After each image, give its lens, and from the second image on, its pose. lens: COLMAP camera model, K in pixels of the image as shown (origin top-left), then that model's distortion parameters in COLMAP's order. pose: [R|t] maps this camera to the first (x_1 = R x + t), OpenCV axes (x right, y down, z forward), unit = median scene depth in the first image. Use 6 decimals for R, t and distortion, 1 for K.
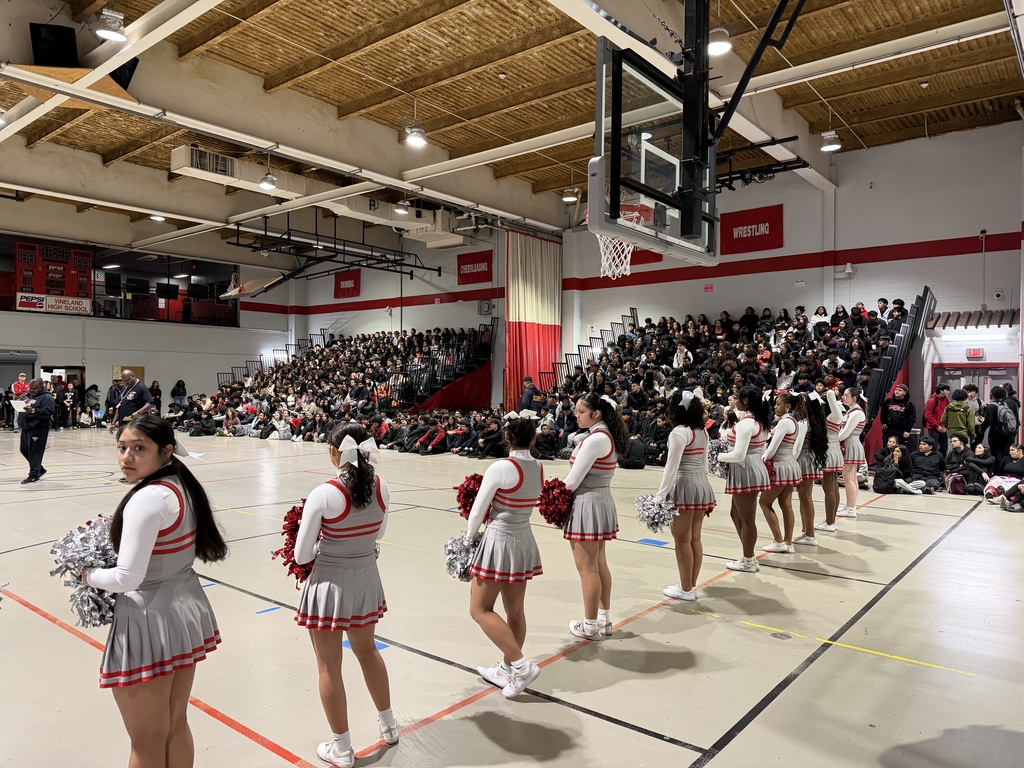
lens RADIAL K [[721.2, 0, 515.1], [0, 721.2, 388.0], [0, 0, 1]] dist [-0.012448, -0.003516]
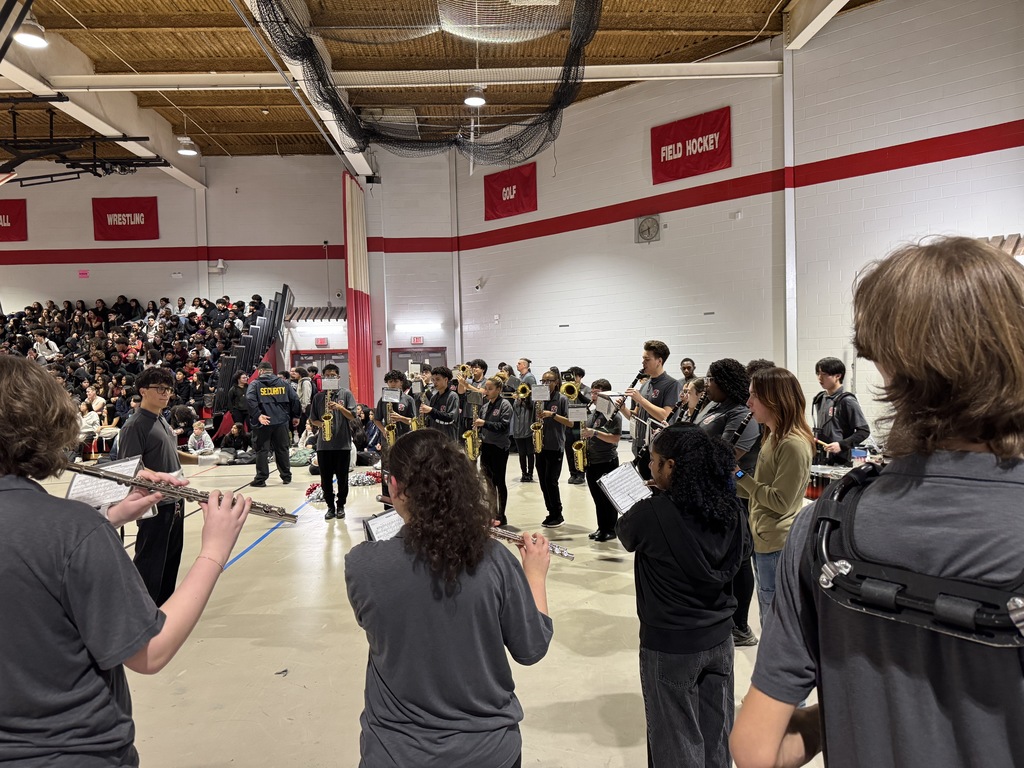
lens RADIAL K [[732.5, 0, 509.5], [0, 732.5, 391.9], [0, 0, 1]] dist [0.002747, -0.004625]
pose [[0.755222, -0.045630, 0.653879, 0.062709], [0.028877, 0.998922, 0.036355, 0.000659], [-0.654833, -0.008574, 0.755725, -0.149458]]
